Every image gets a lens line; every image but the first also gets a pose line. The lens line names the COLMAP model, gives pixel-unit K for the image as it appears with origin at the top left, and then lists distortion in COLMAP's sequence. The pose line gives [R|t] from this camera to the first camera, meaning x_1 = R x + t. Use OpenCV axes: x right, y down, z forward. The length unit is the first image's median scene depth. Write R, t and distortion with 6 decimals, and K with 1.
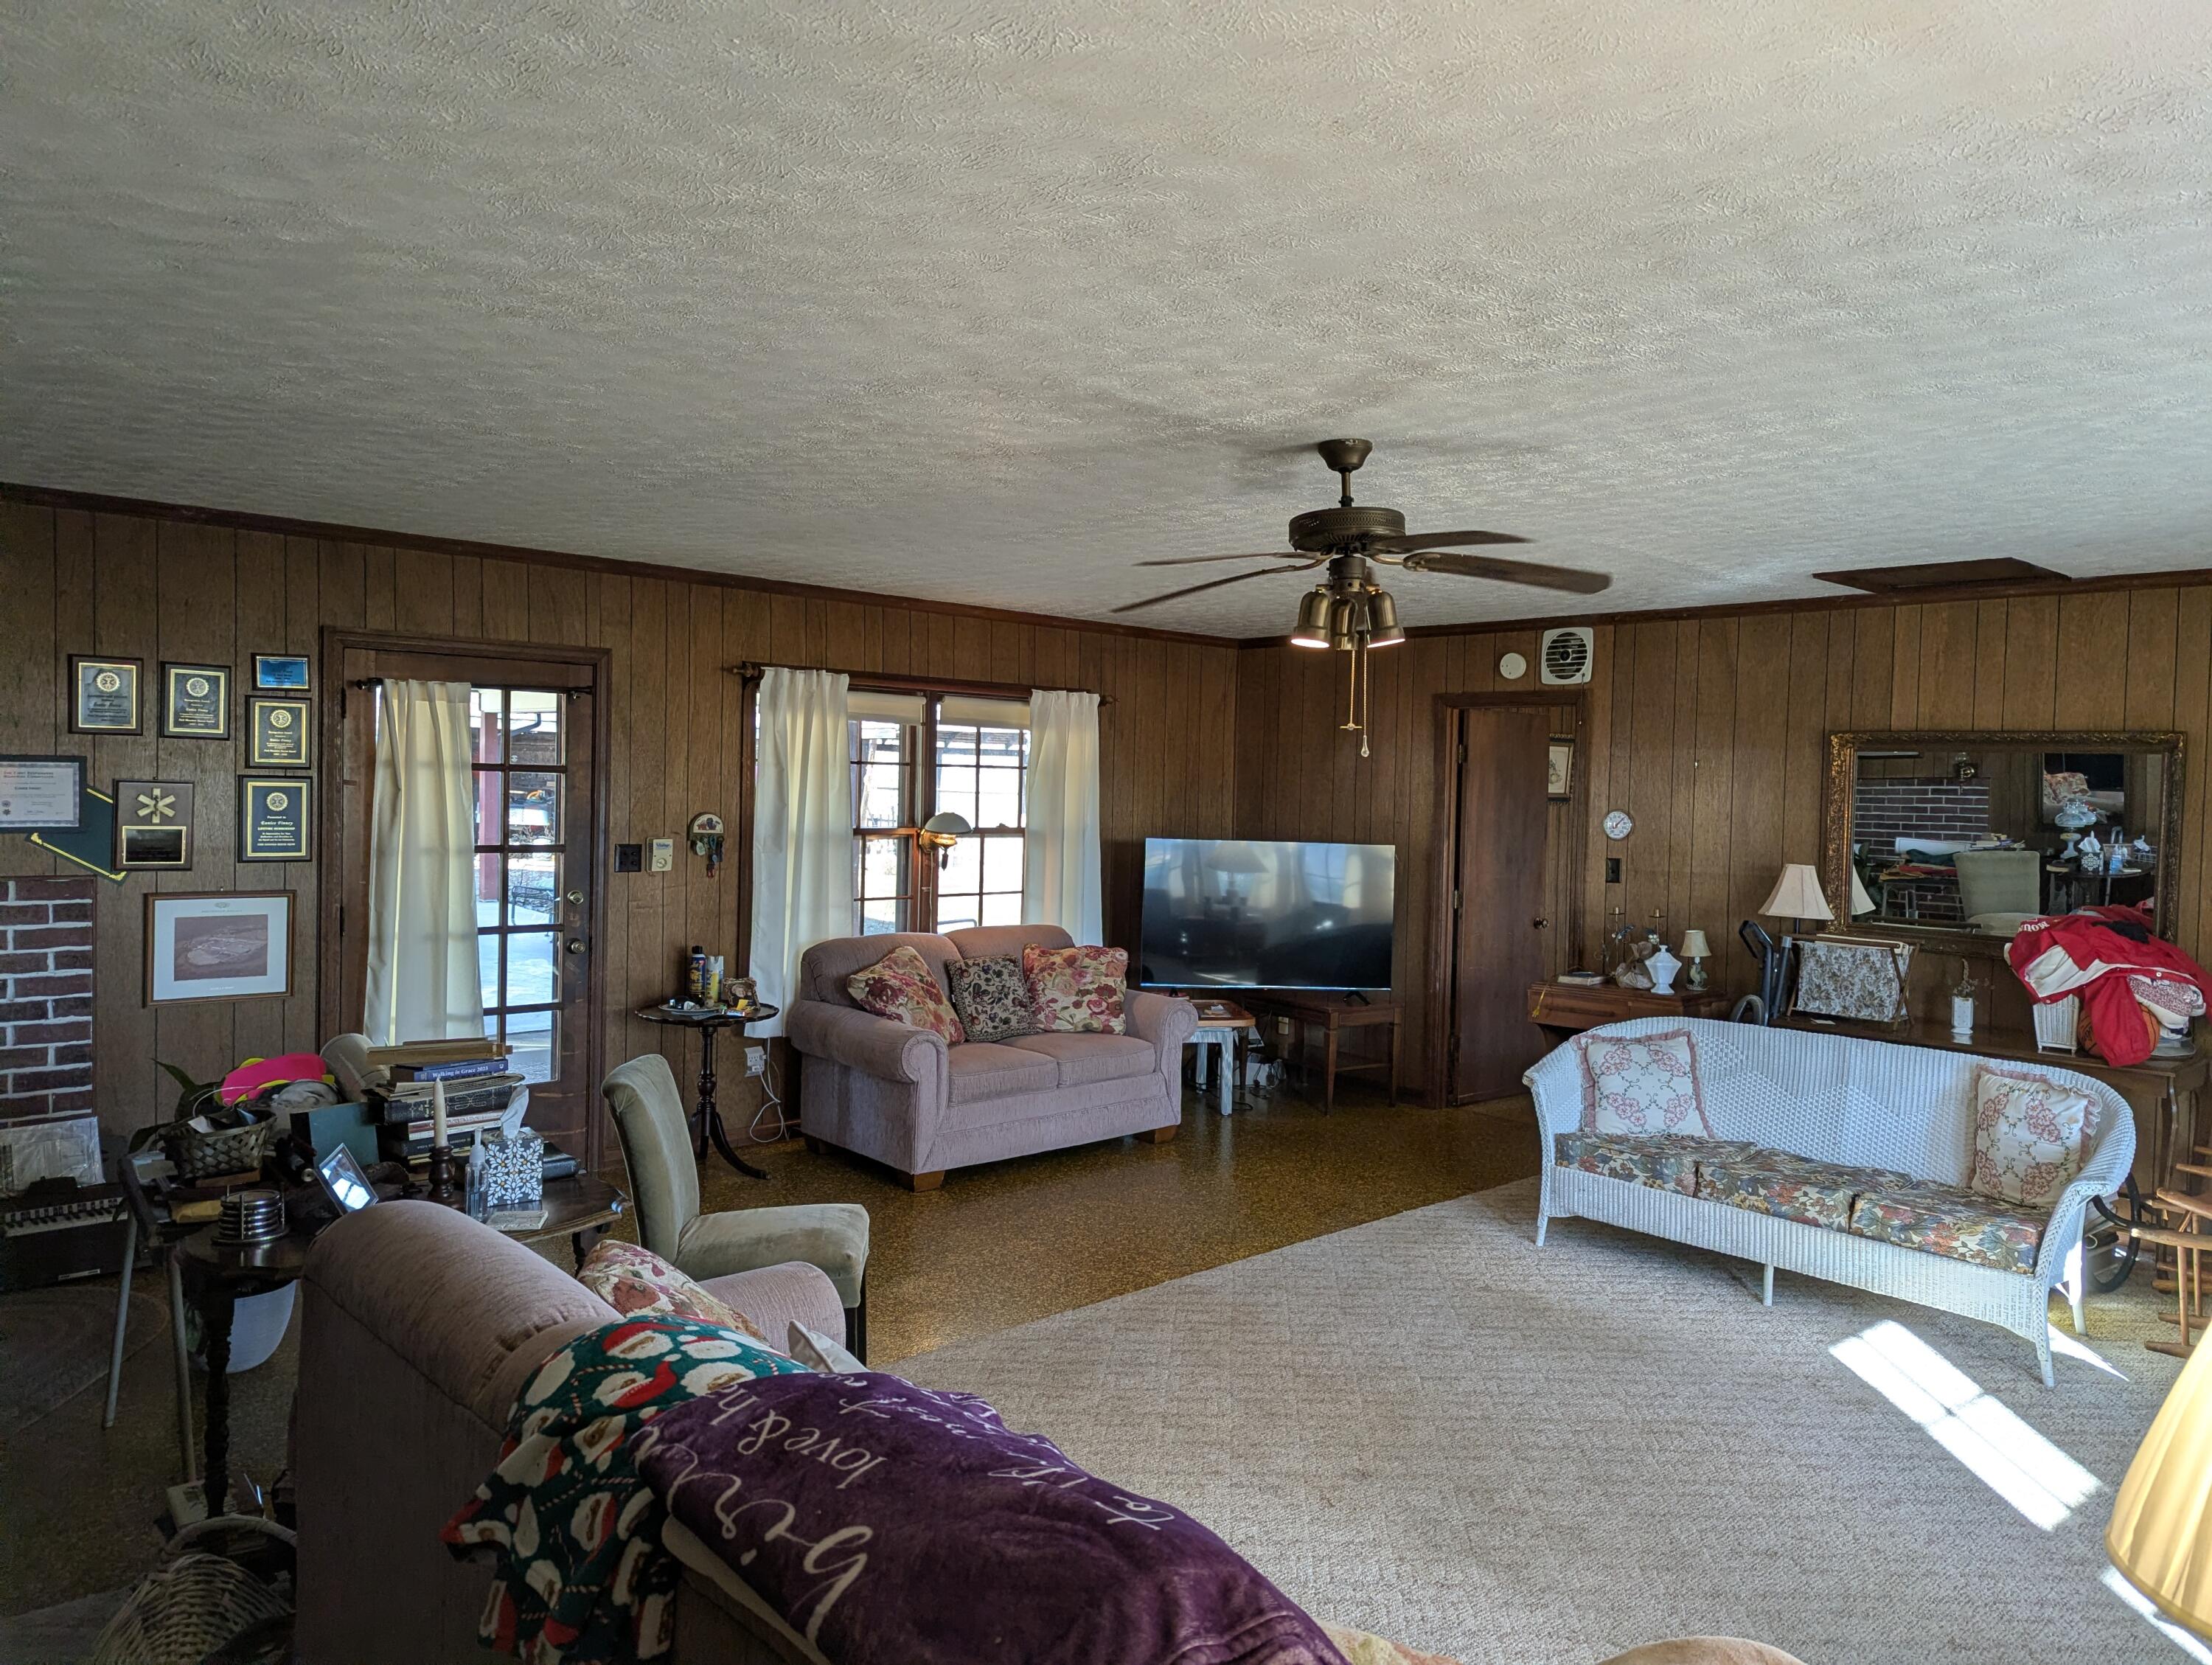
lens RADIAL K [[1572.8, 0, 1131.5], [0, 1572.8, 847.8], [0, 0, 1]] dist [0.078457, -0.059487]
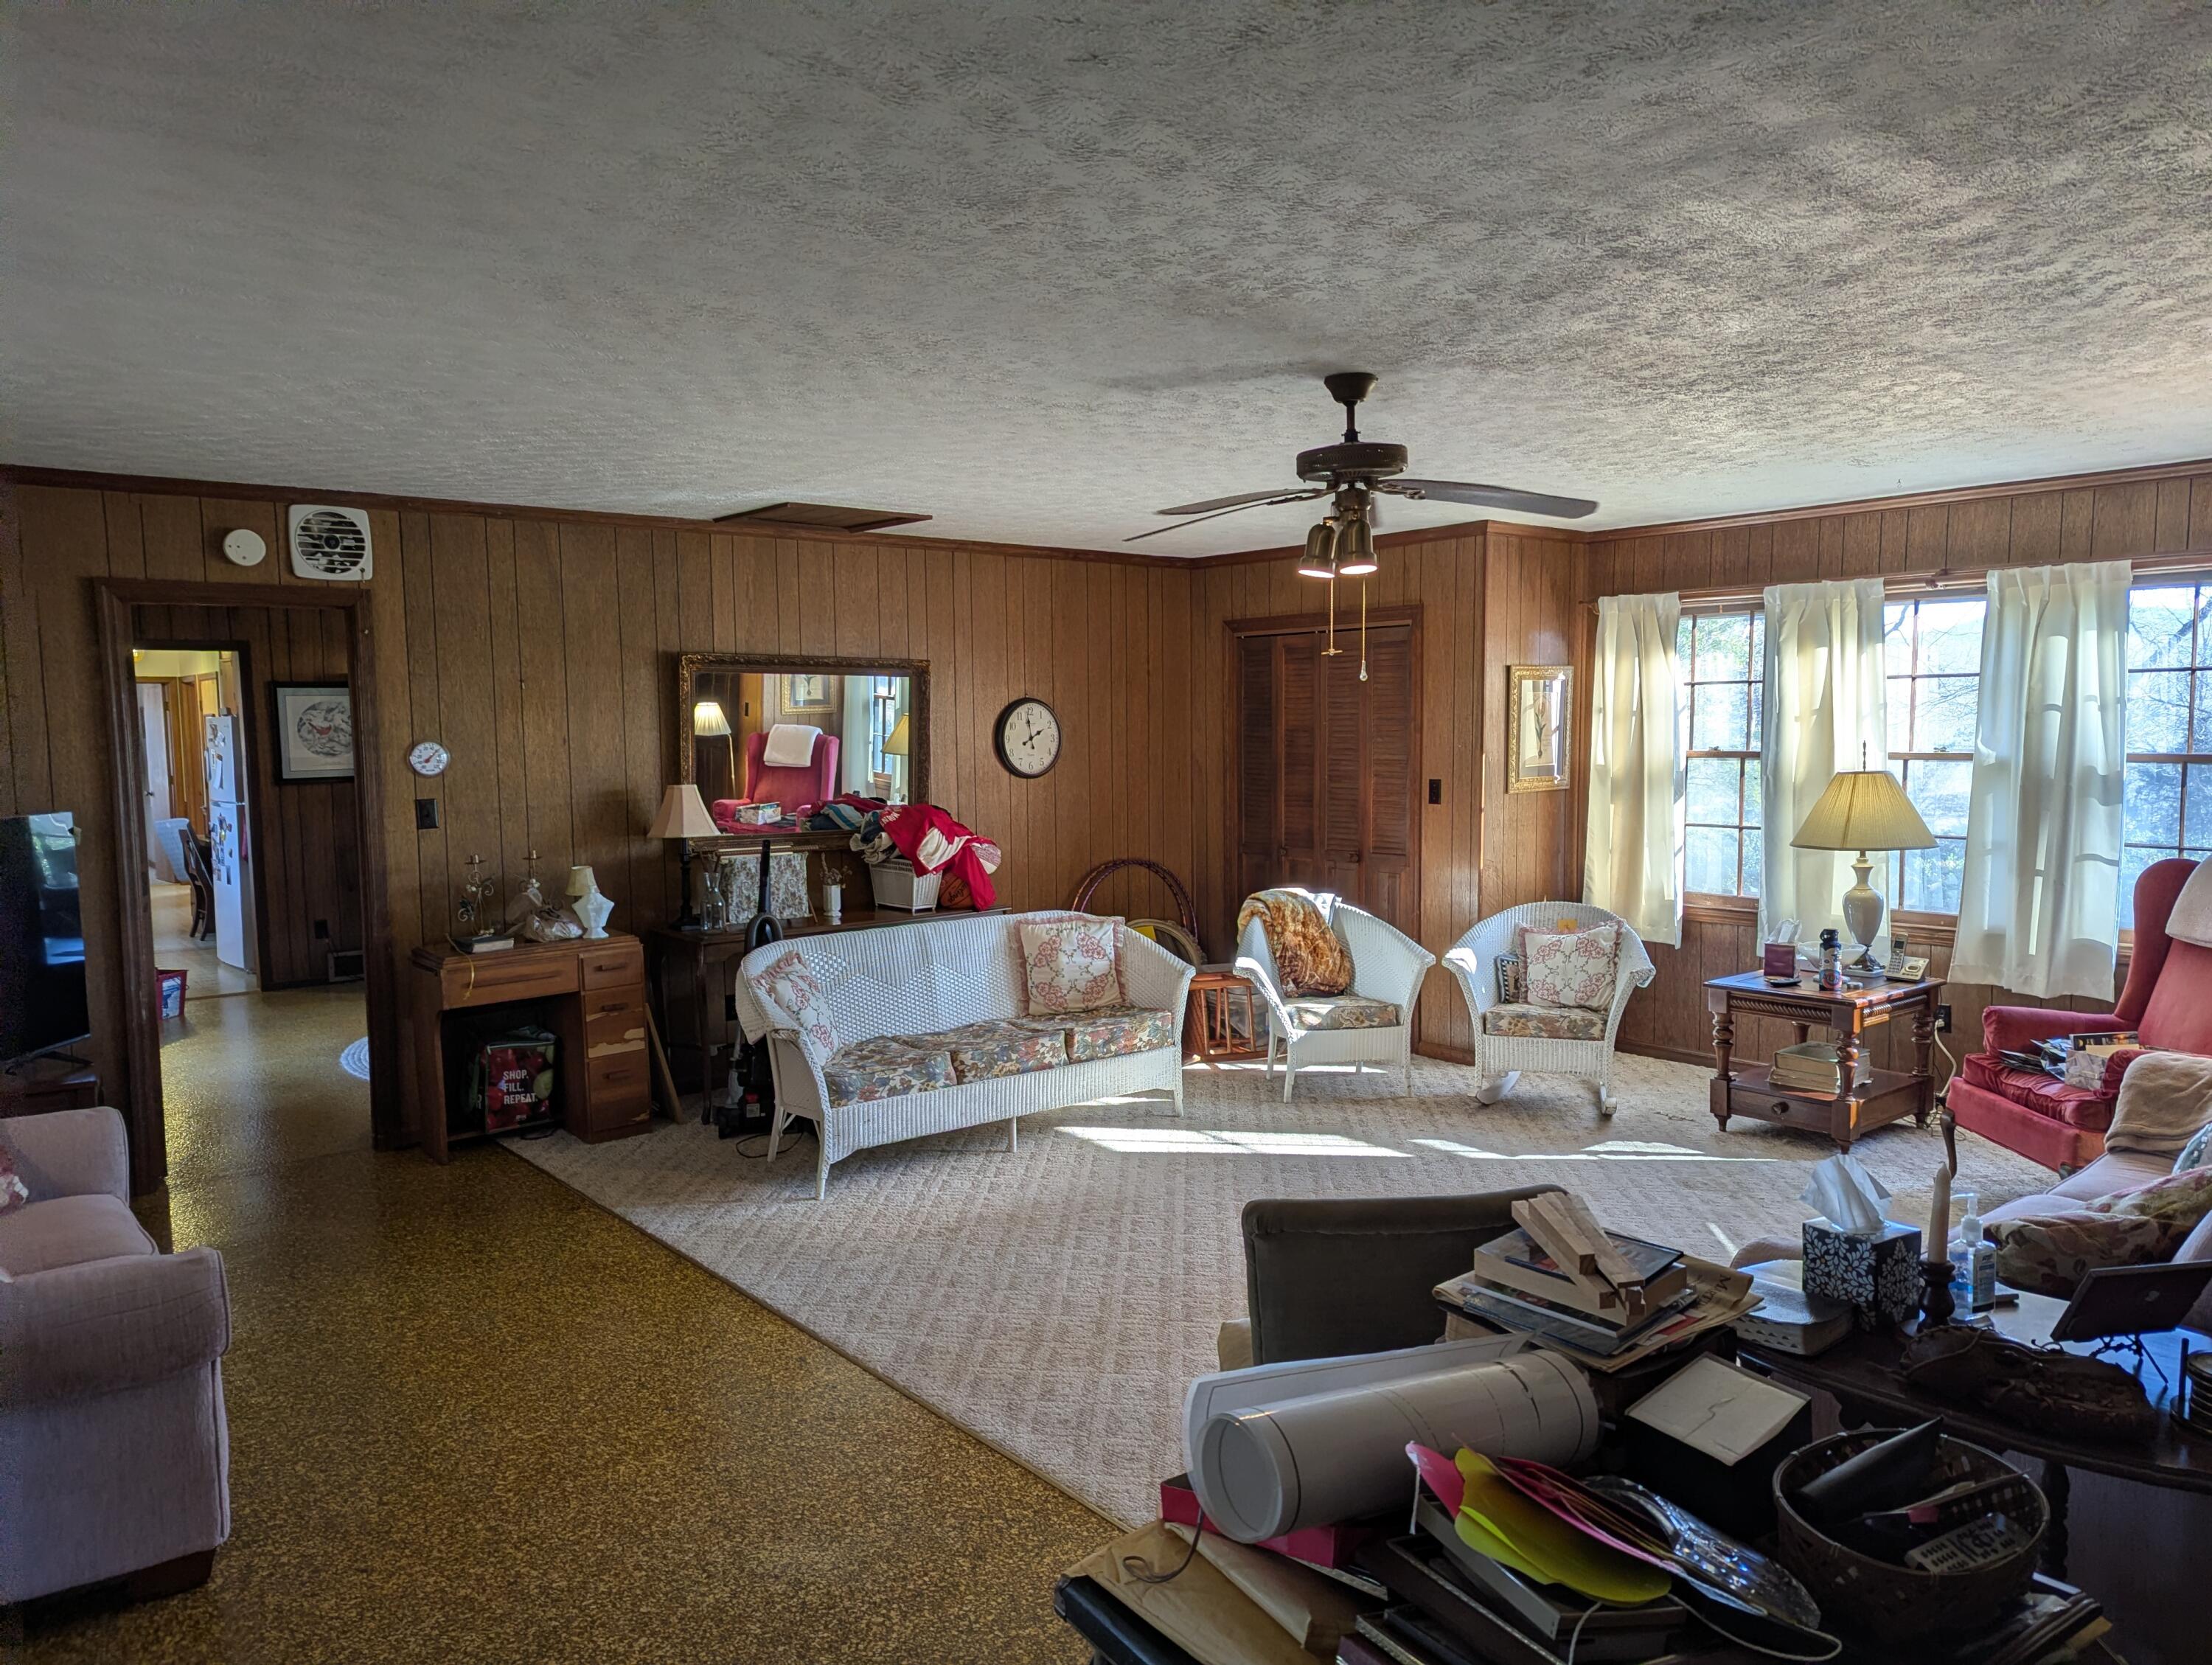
lens RADIAL K [[1572.8, 0, 1131.5], [0, 1572.8, 847.8], [0, 0, 1]] dist [0.078457, -0.059487]
pose [[0.049796, -0.107608, 0.992946, -0.672245], [0.054083, 0.993011, 0.104903, -0.047018], [-0.997294, 0.048477, 0.055268, 0.785472]]
